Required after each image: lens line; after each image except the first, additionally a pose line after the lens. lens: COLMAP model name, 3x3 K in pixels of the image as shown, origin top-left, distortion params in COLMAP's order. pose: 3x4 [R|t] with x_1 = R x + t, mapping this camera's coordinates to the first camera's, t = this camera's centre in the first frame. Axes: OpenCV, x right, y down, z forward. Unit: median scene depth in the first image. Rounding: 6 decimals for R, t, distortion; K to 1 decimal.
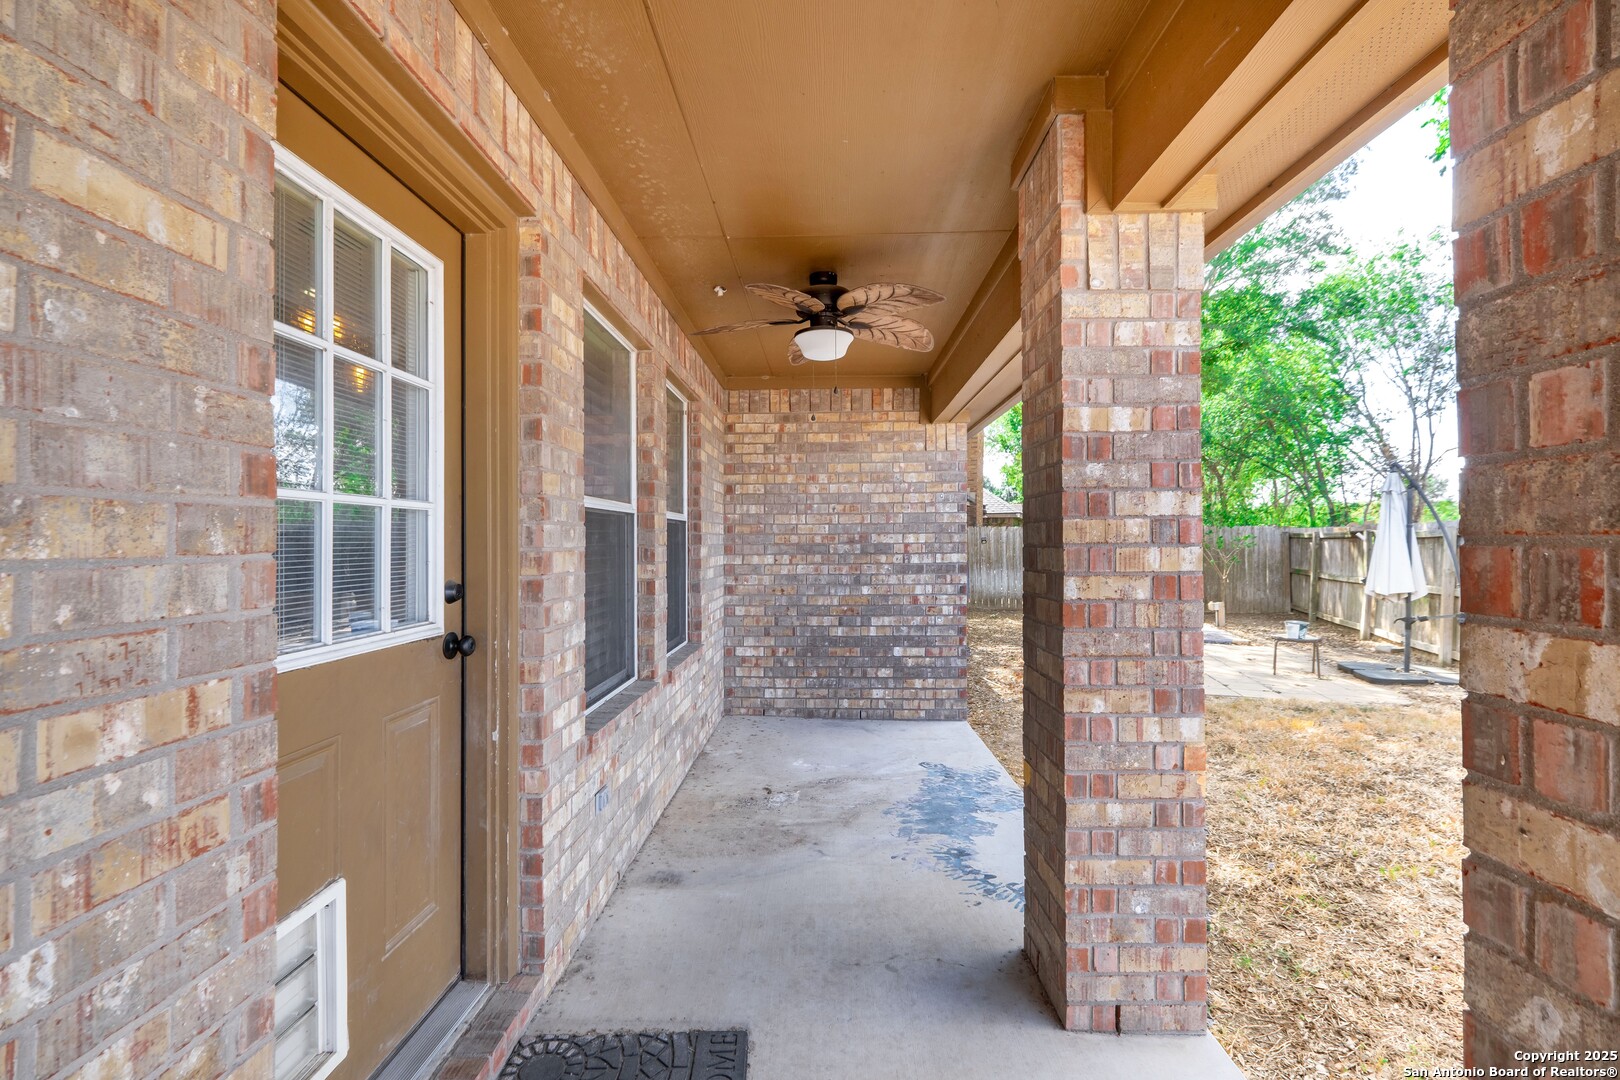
lens RADIAL K [[694.4, 0, 807.6], [0, 694.4, 537.7], [0, 0, 1]] dist [0.004222, -0.000195]
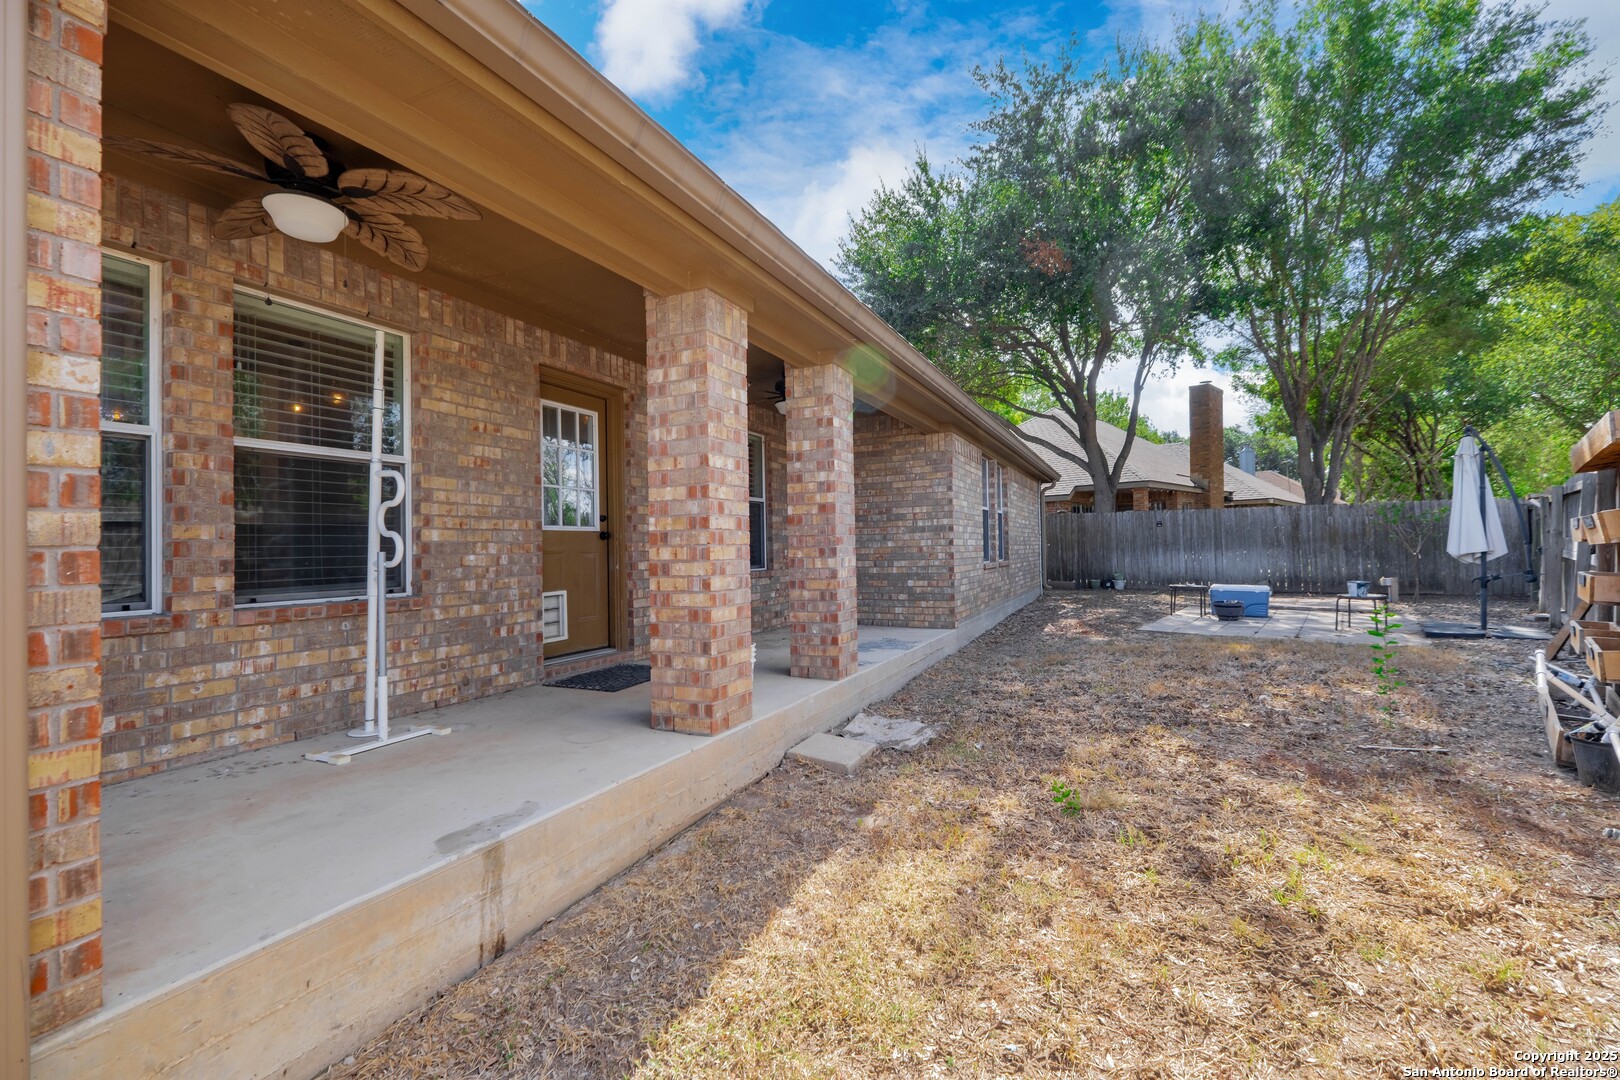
lens RADIAL K [[694.4, 0, 810.8], [0, 694.4, 542.3], [0, 0, 1]] dist [0.004222, -0.000195]
pose [[0.916780, -0.017773, -0.398996, 0.649332], [0.017793, 0.999835, -0.003654, 0.088733], [0.398995, -0.003750, 0.916945, -0.603989]]
